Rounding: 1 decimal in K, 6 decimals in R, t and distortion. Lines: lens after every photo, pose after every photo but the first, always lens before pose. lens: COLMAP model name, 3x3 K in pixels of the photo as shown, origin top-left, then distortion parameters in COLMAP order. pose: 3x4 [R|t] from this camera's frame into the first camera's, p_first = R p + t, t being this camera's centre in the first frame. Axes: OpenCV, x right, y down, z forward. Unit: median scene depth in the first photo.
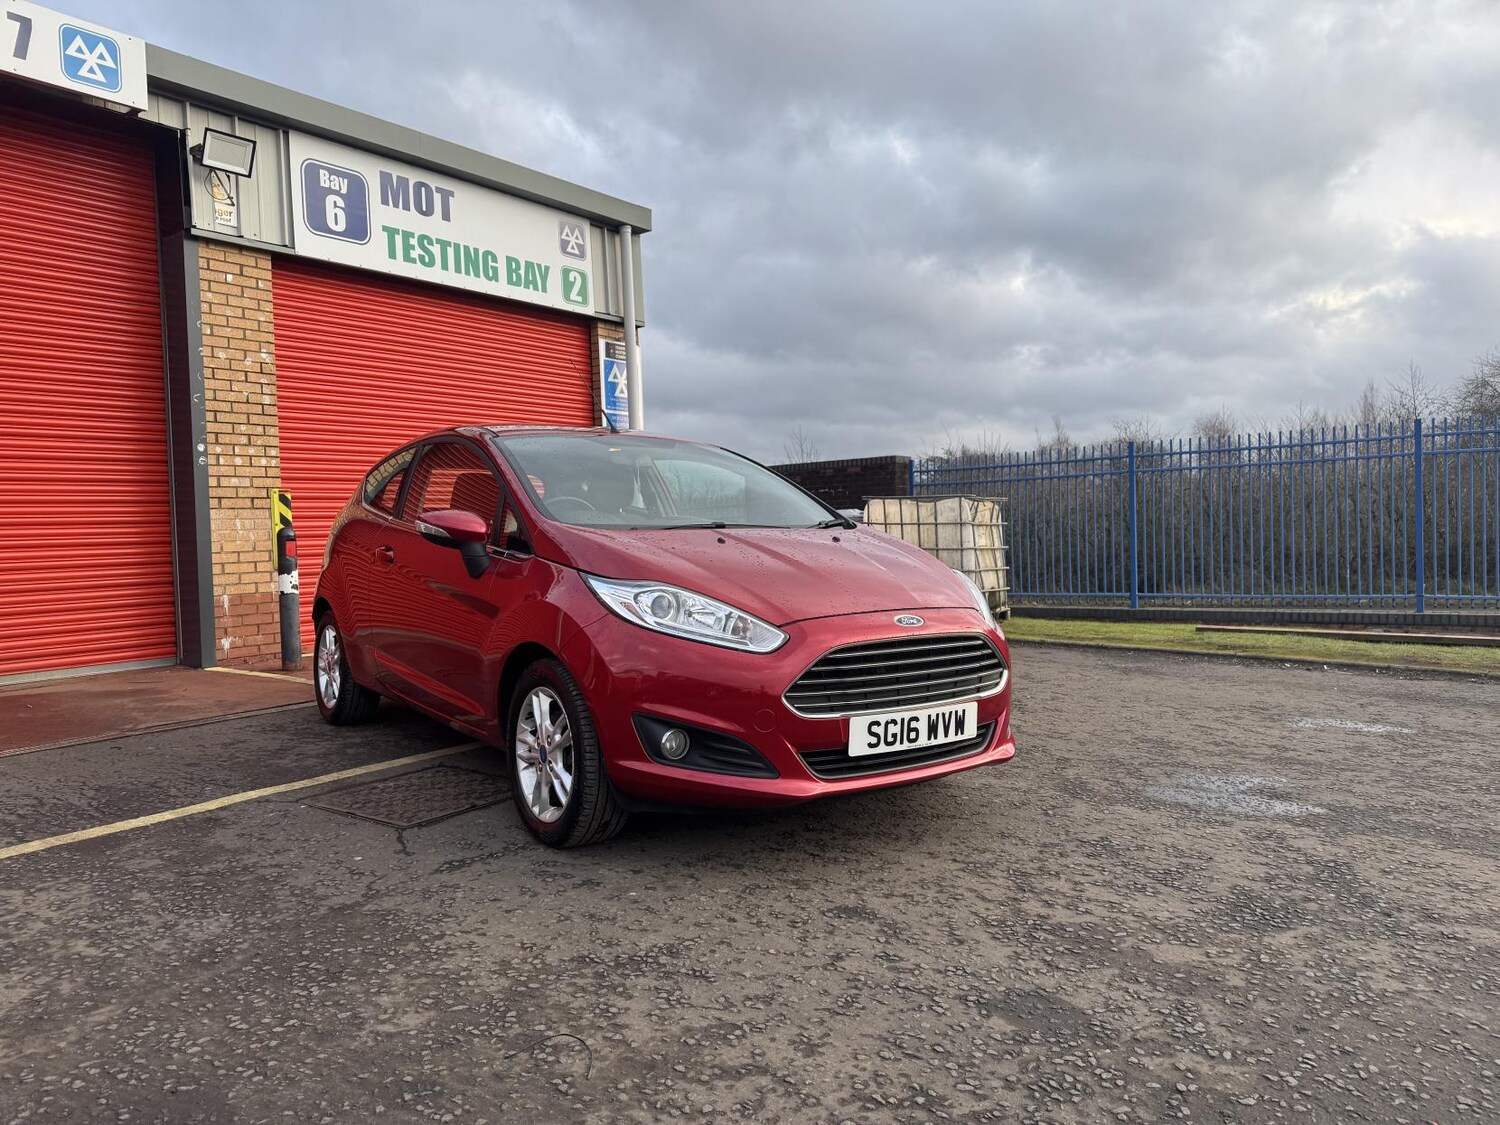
lens RADIAL K [[1050.2, 0, 755.2], [0, 1050.2, 565.9], [0, 0, 1]] dist [0.043285, -0.049329]
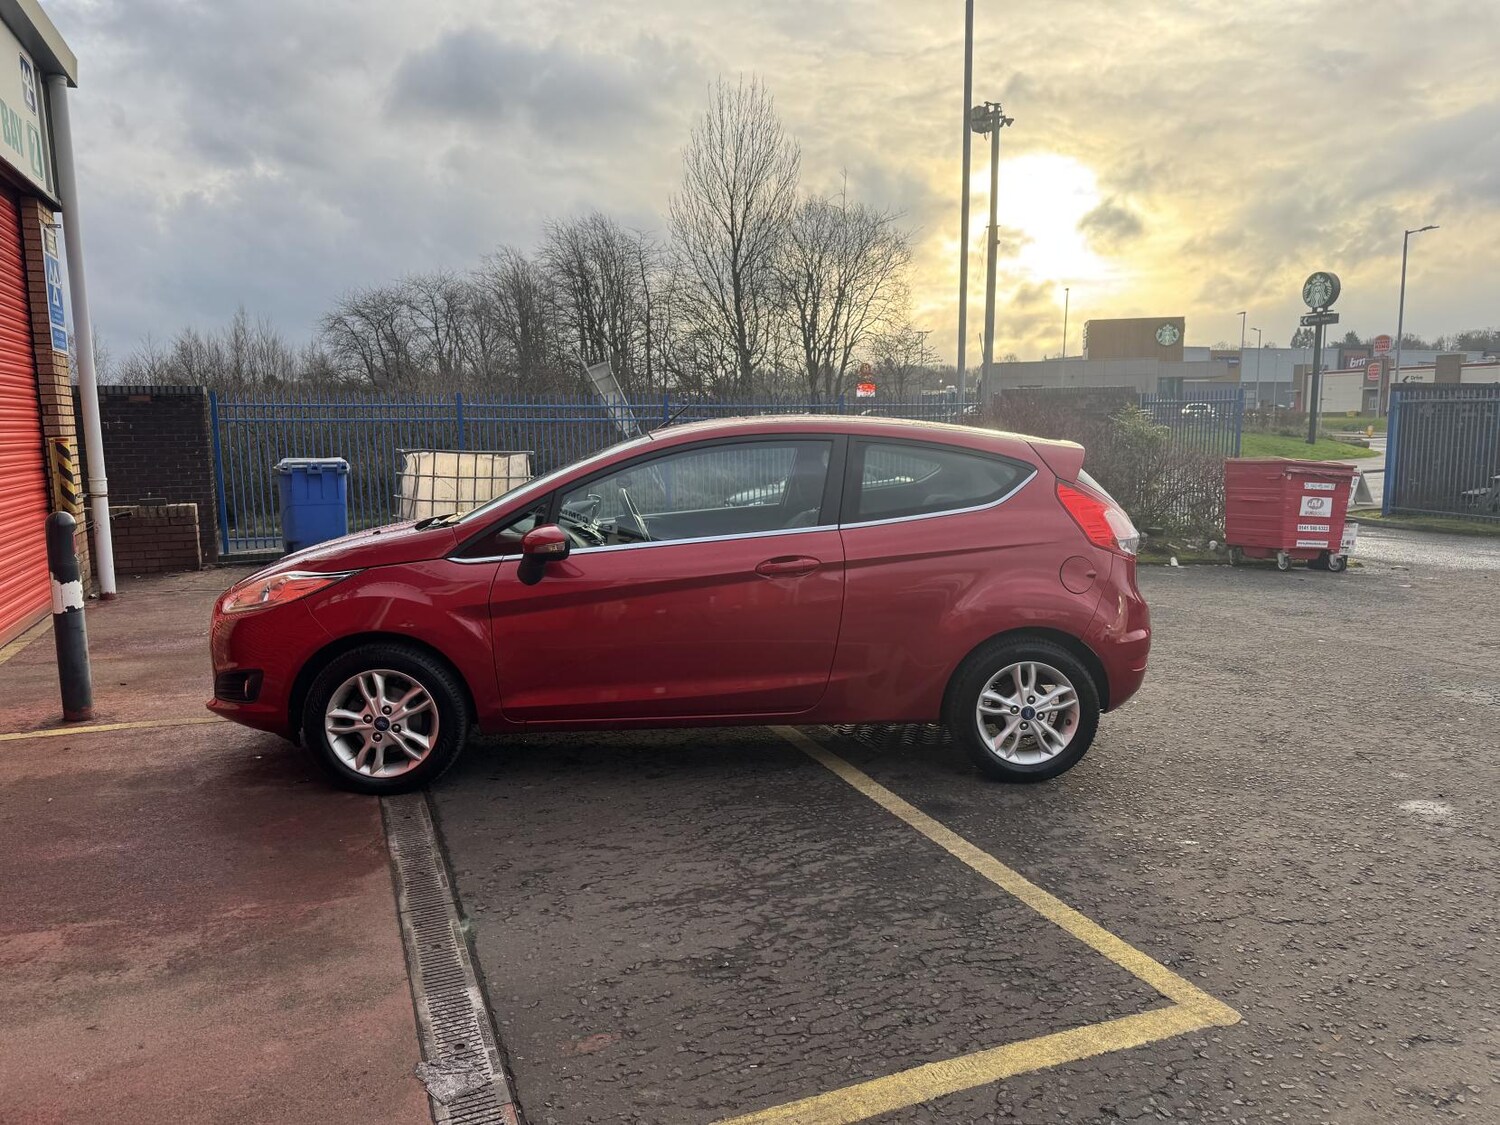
lens RADIAL K [[1051.6, 0, 754.0], [0, 1051.6, 568.7], [0, 0, 1]] dist [0.047354, -0.059082]
pose [[0.514774, -0.091306, 0.852450, -0.828275], [0.019898, 0.995317, 0.094592, -0.057309], [-0.857095, -0.031731, 0.514180, 0.284259]]
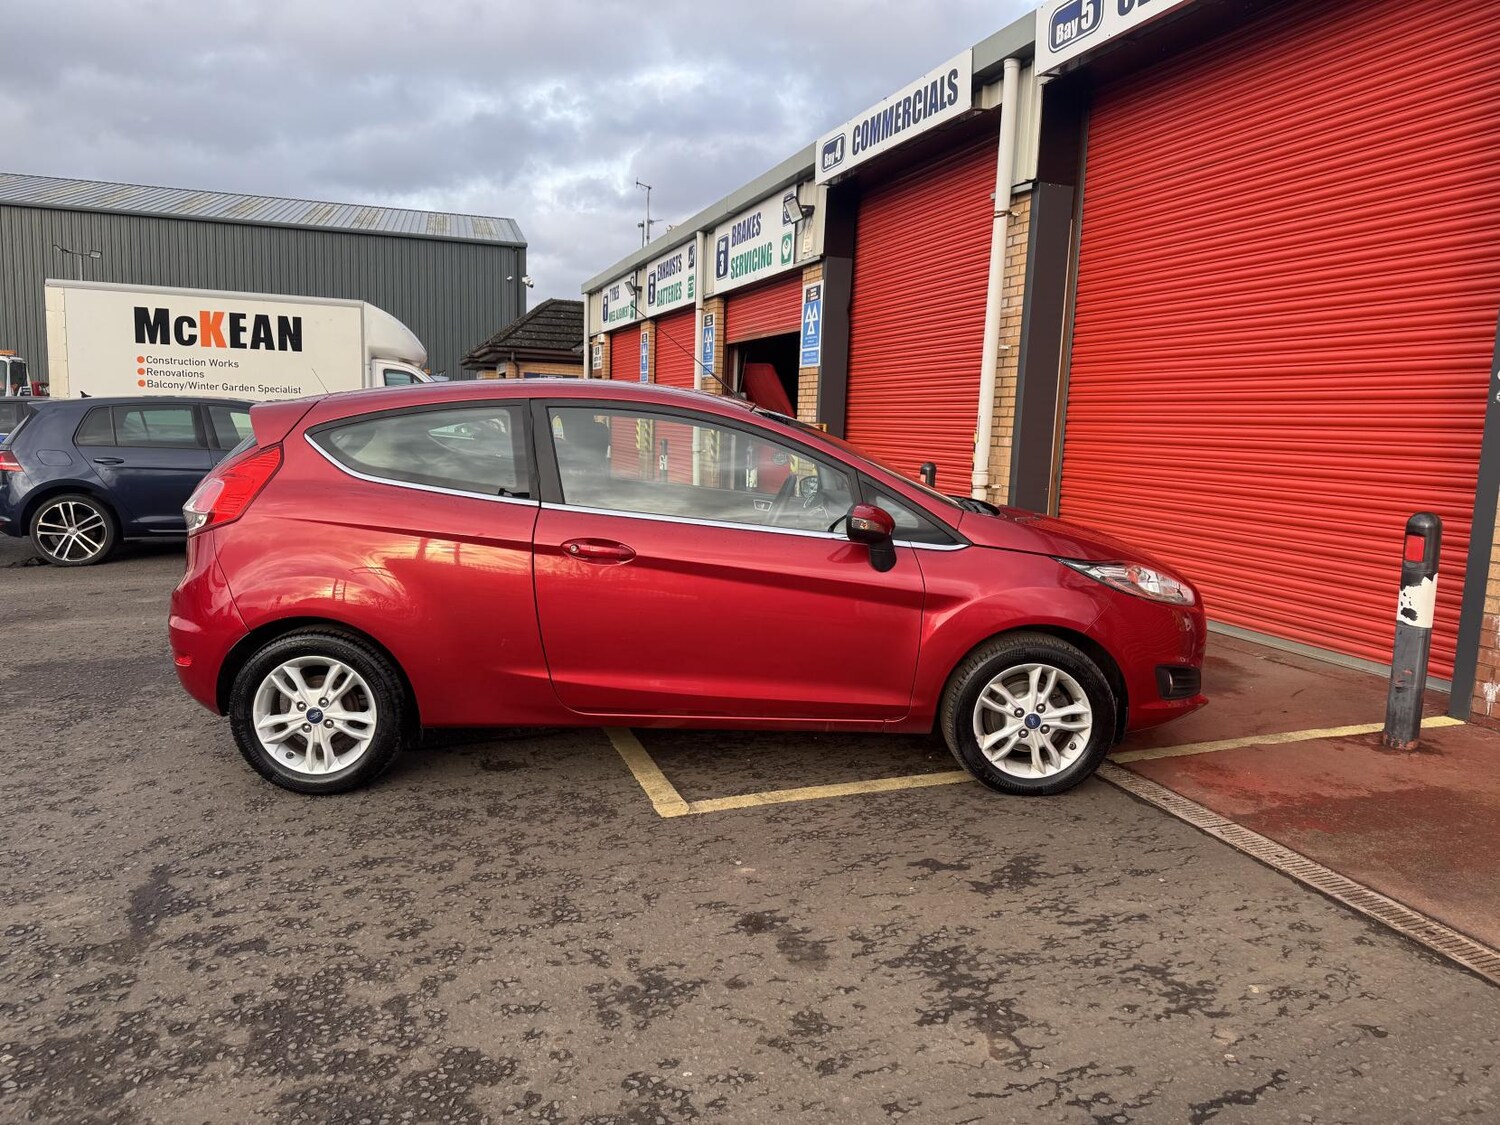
lens RADIAL K [[1050.2, 0, 754.8], [0, 1050.2, 550.1], [0, 0, 1]] dist [0.043285, -0.049329]
pose [[-0.553782, 0.114148, -0.824800, 0.261331], [-0.043439, 0.985249, 0.165519, -0.100755], [0.831528, 0.127490, -0.540655, 1.052964]]
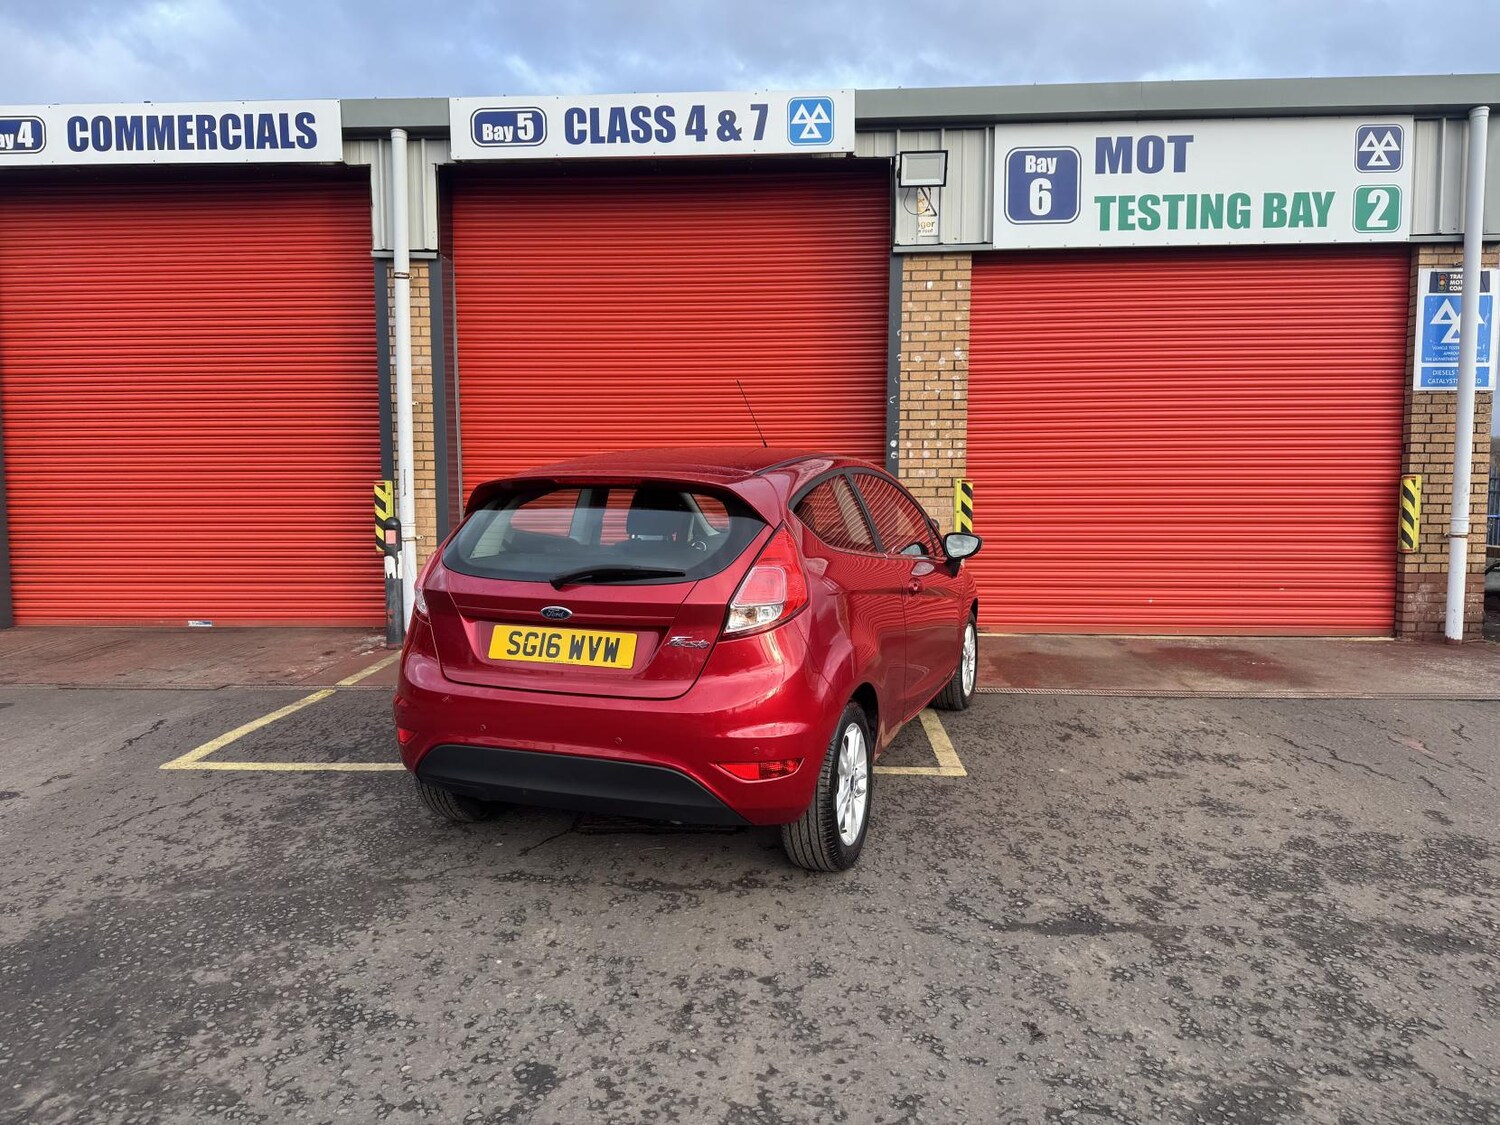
lens RADIAL K [[1050.2, 0, 748.3], [0, 1050.2, 570.3], [0, 0, 1]] dist [0.043285, -0.049329]
pose [[0.555793, 0.098125, -0.825509, 0.354669], [-0.041586, 0.995048, 0.090279, -0.076010], [0.830280, -0.015847, 0.557122, 0.258117]]
